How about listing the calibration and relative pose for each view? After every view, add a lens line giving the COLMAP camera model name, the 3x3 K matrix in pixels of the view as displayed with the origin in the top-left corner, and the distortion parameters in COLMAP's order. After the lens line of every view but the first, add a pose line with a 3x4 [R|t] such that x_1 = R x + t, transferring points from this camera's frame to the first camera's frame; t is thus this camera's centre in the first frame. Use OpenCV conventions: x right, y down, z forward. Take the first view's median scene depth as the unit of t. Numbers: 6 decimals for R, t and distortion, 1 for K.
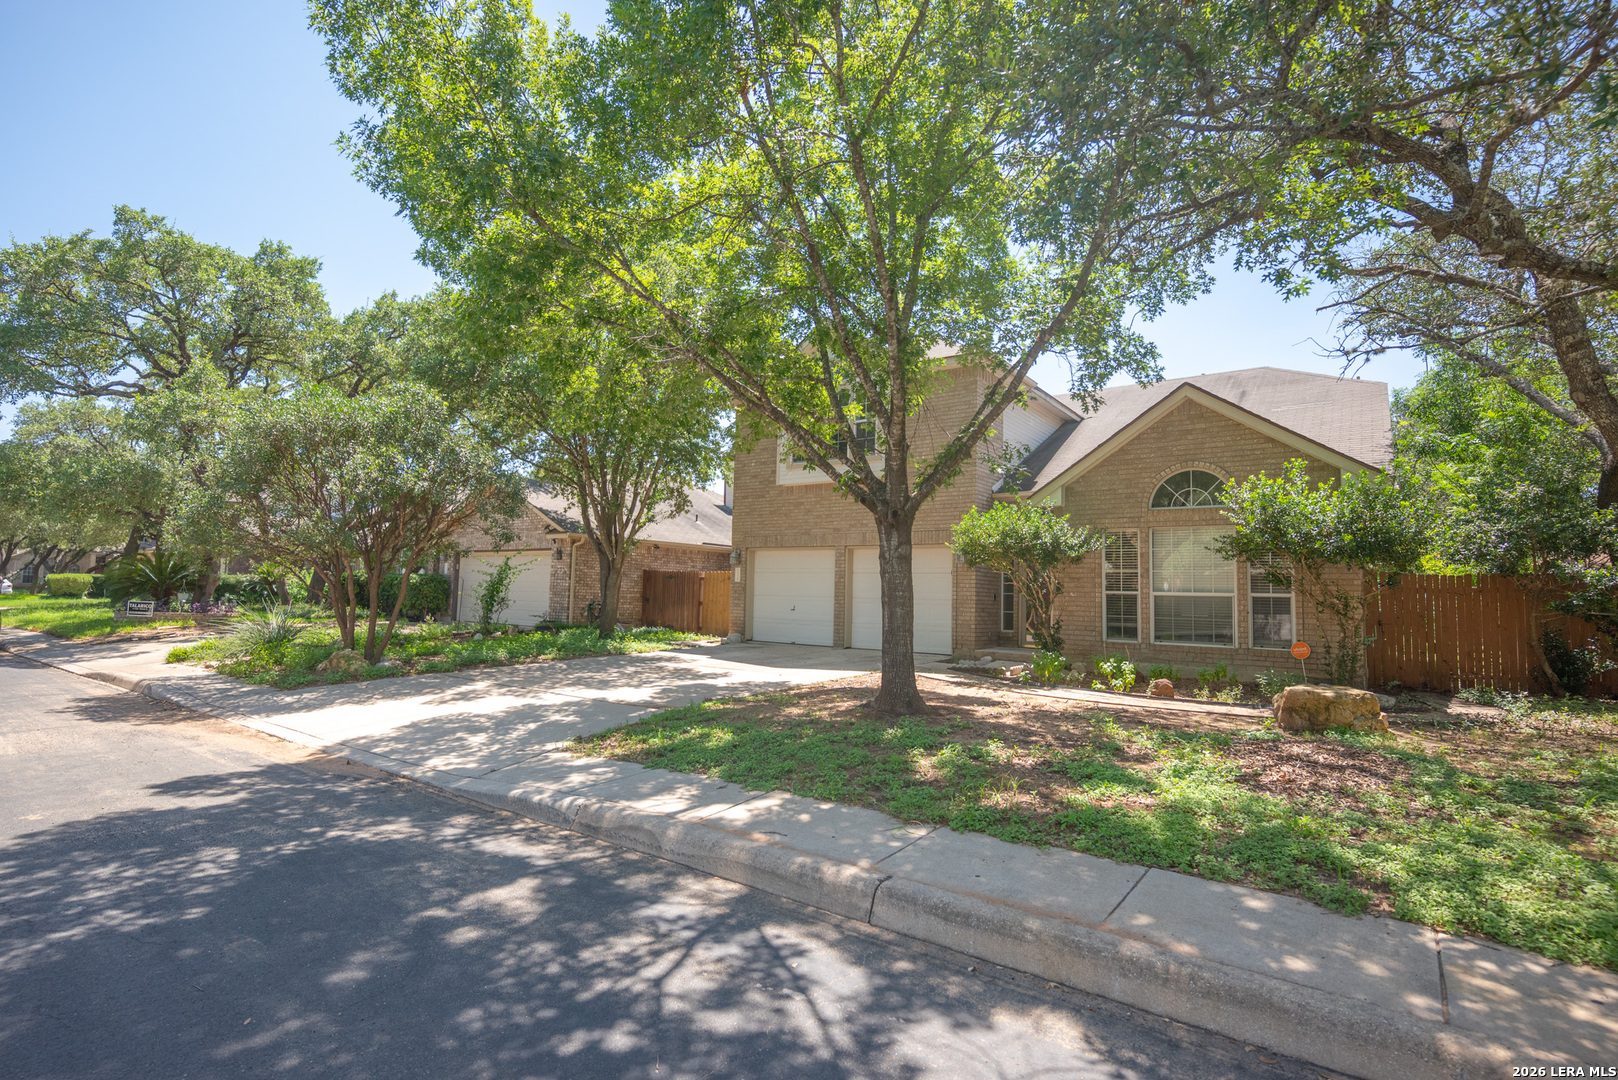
lens RADIAL K [[776.4, 0, 799.7], [0, 776.4, 541.9], [0, 0, 1]] dist [0.000580, 0.001131]
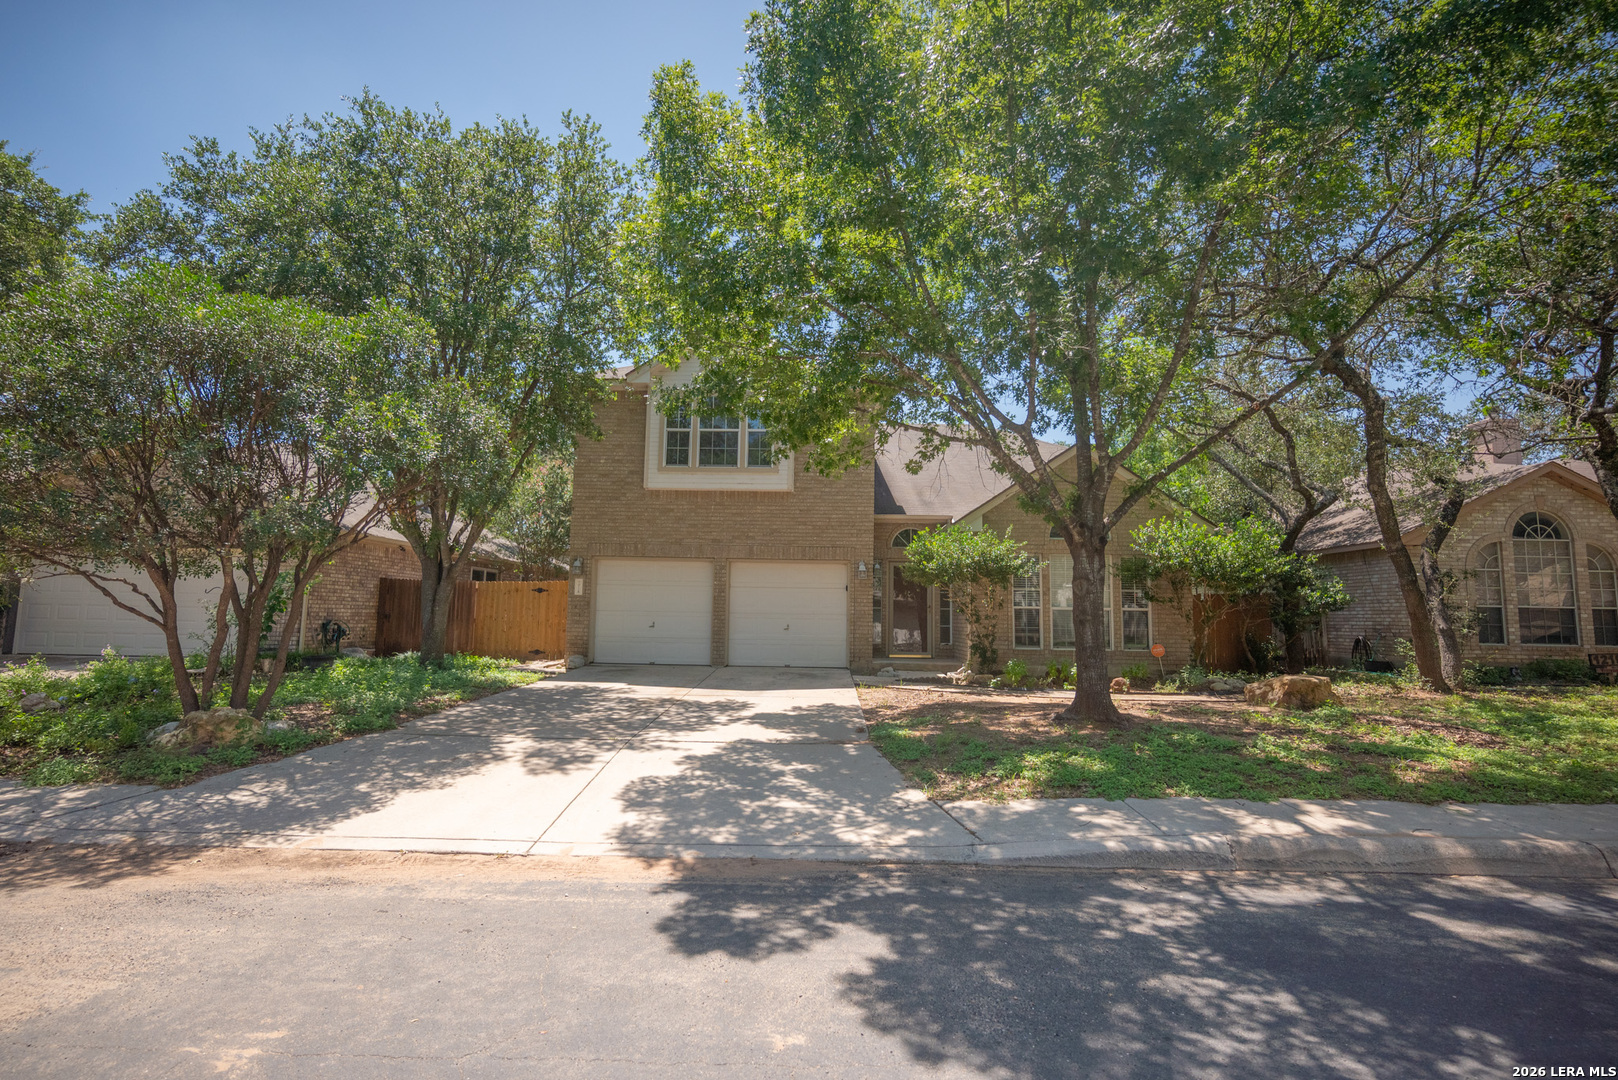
lens RADIAL K [[776.4, 0, 799.7], [0, 776.4, 541.9], [0, 0, 1]] dist [0.000580, 0.001131]
pose [[0.813482, 0.044671, 0.579872, -1.420813], [-0.037289, 0.999001, -0.024647, 0.016992], [-0.580393, -0.001572, 0.814335, 0.590634]]
